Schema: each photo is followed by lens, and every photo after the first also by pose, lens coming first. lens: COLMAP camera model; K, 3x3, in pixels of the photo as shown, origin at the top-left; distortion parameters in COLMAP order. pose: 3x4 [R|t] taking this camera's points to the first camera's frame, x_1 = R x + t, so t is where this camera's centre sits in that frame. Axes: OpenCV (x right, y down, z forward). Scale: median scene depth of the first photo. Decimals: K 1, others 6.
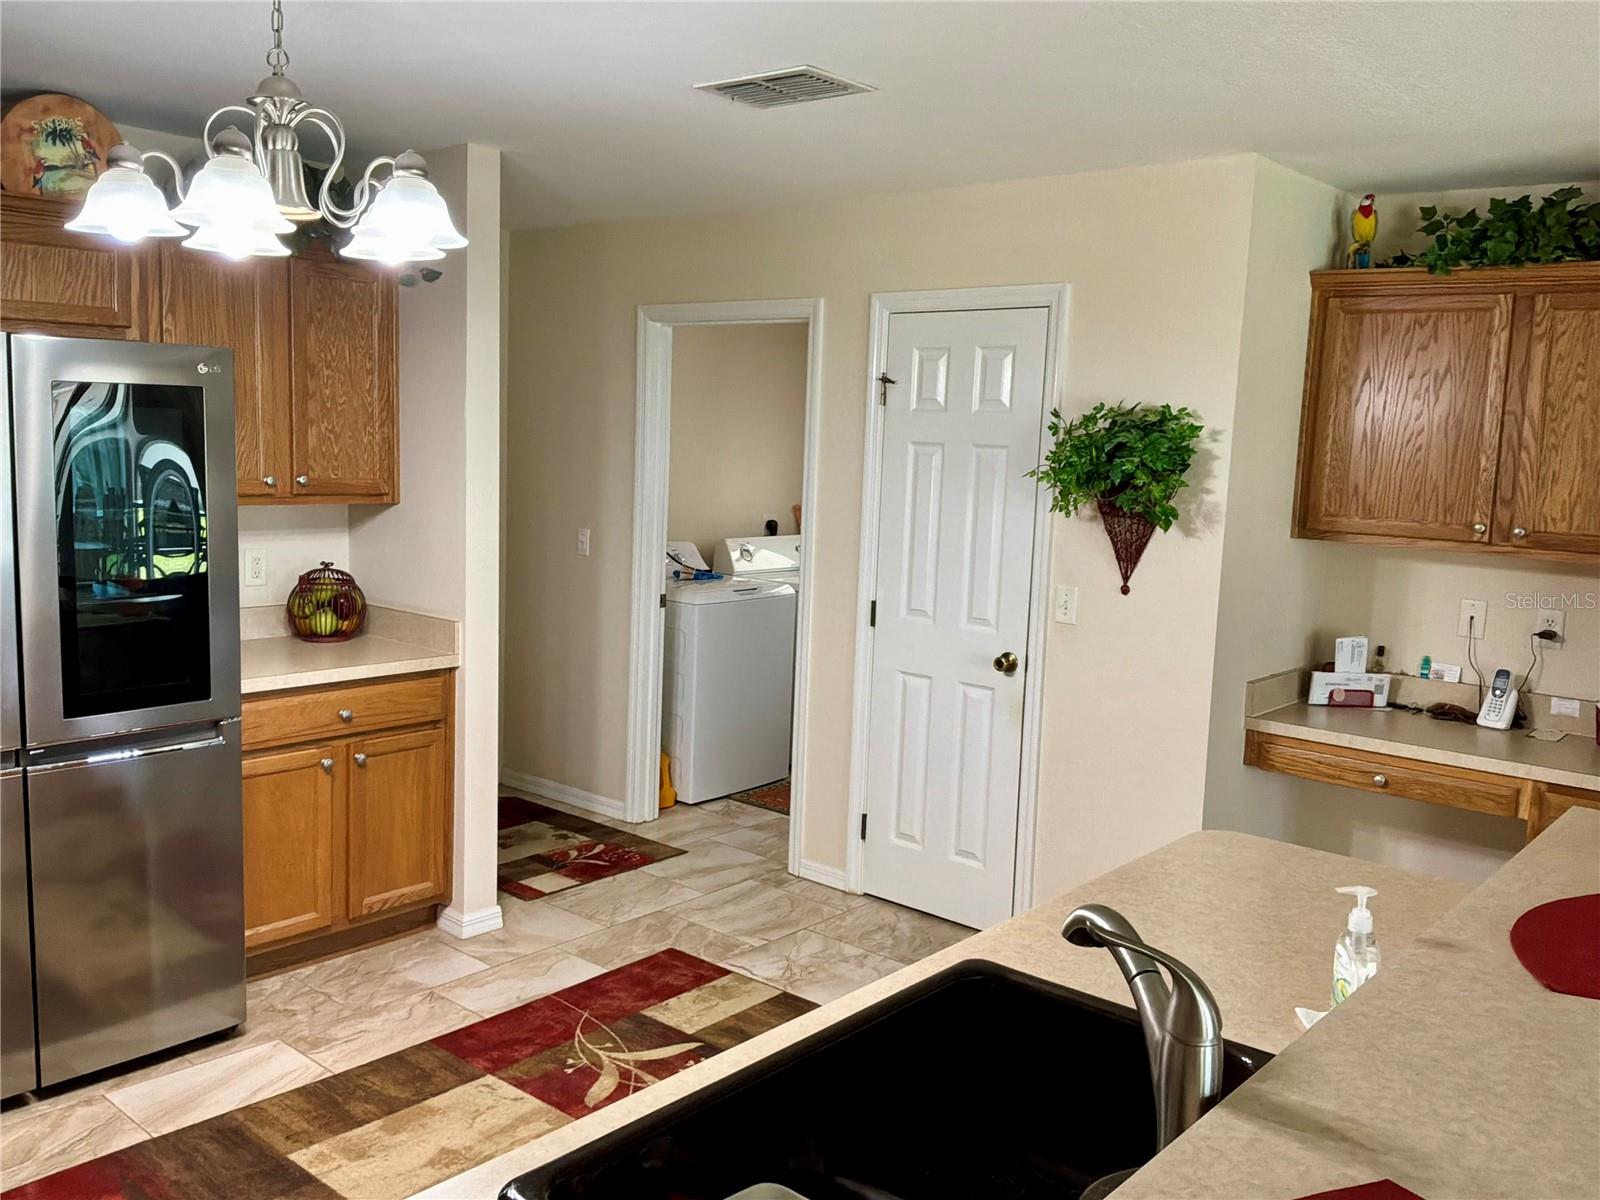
lens RADIAL K [[1334.3, 0, 786.2], [0, 1334.3, 602.0], [0, 0, 1]] dist [0.088199, -0.184112]
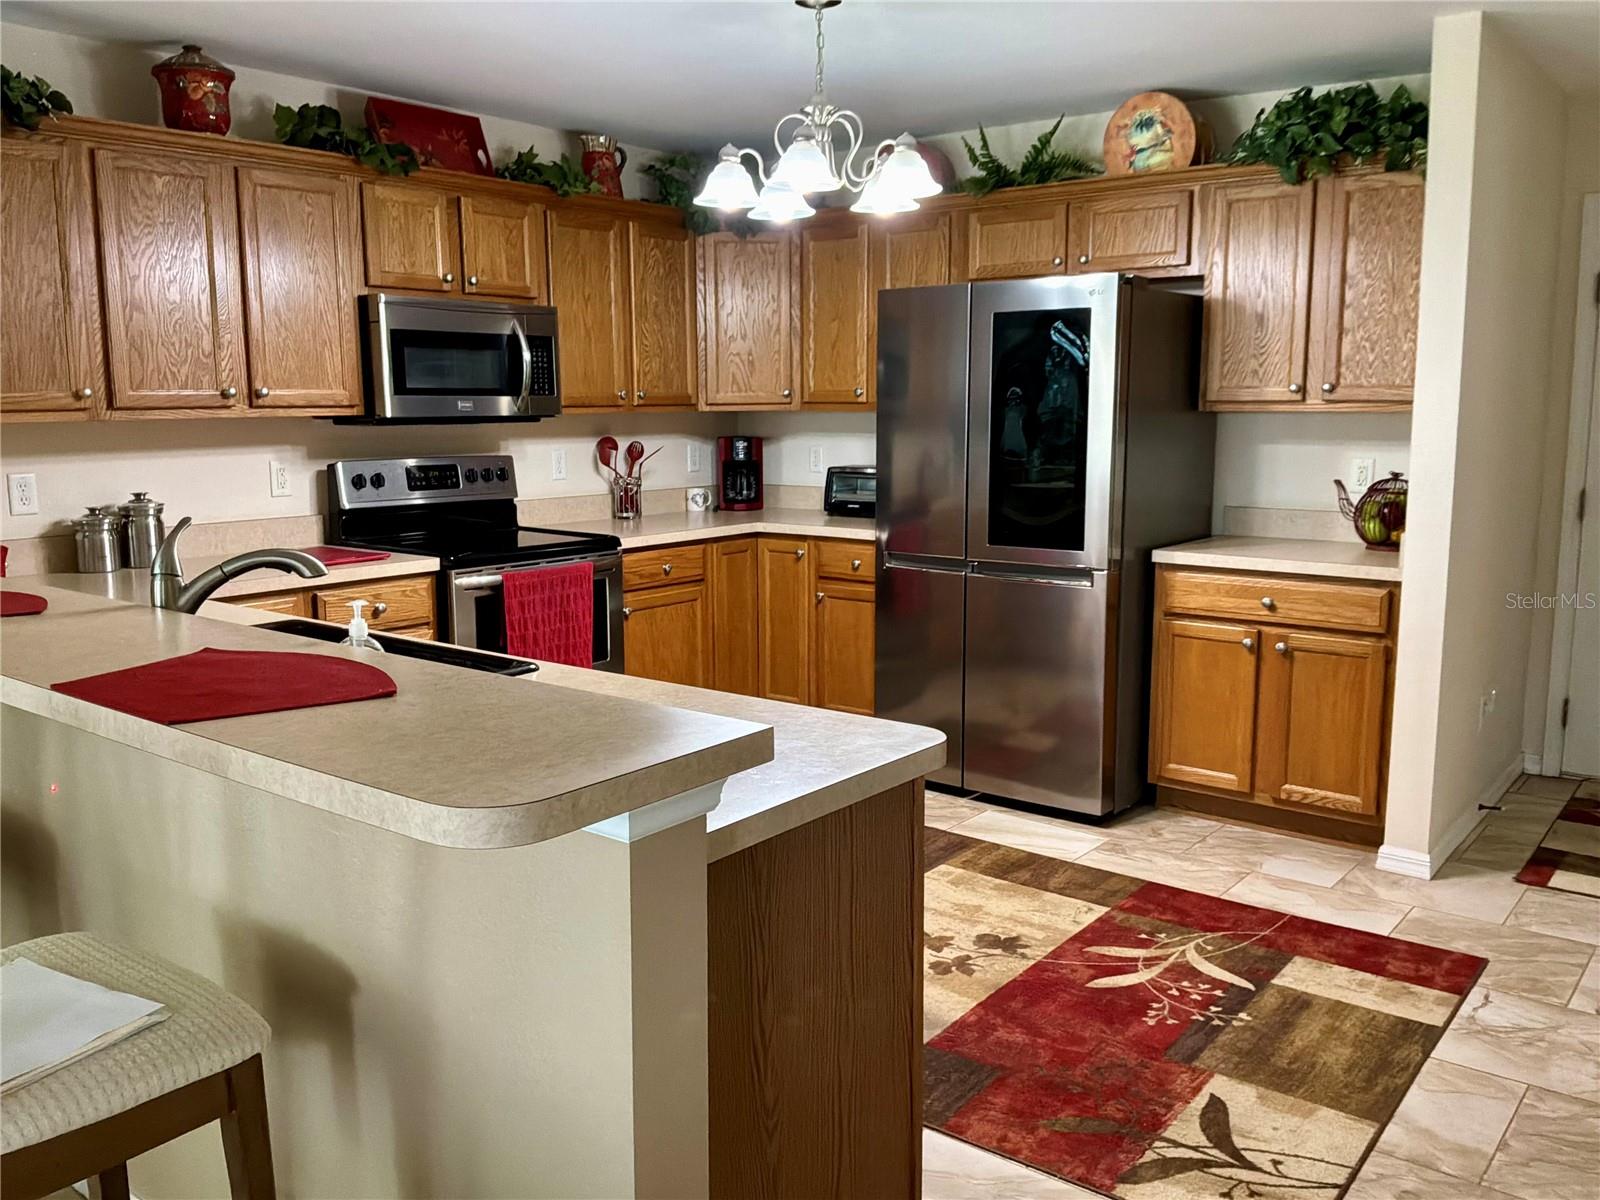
lens RADIAL K [[1334.3, 0, 786.2], [0, 1334.3, 602.0], [0, 0, 1]] dist [0.088199, -0.184112]
pose [[0.043100, 0.122520, -0.991530, 0.739835], [-0.118666, 0.986054, 0.116685, 0.003001], [0.991998, 0.112632, 0.057037, 0.567039]]
